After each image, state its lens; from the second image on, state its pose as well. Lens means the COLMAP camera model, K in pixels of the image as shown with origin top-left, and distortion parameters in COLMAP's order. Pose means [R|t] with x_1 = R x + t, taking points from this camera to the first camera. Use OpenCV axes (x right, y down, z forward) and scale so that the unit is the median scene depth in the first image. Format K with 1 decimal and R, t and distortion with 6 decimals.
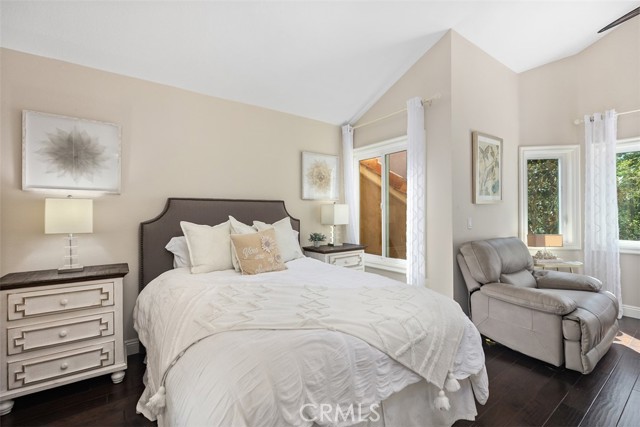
lens RADIAL K [[288.1, 0, 320.6], [0, 288.1, 214.5], [0, 0, 1]] dist [0.002057, -0.000950]
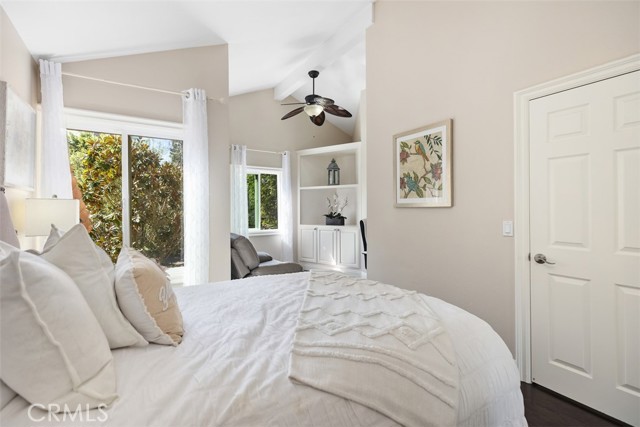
lens RADIAL K [[288.1, 0, 319.8], [0, 288.1, 209.2], [0, 0, 1]] dist [0.002057, -0.000950]
pose [[0.076384, 0.003963, 0.997071, -1.049207], [0.010250, 0.999936, -0.004760, -0.014438], [-0.997026, 0.010584, 0.076339, 0.997587]]
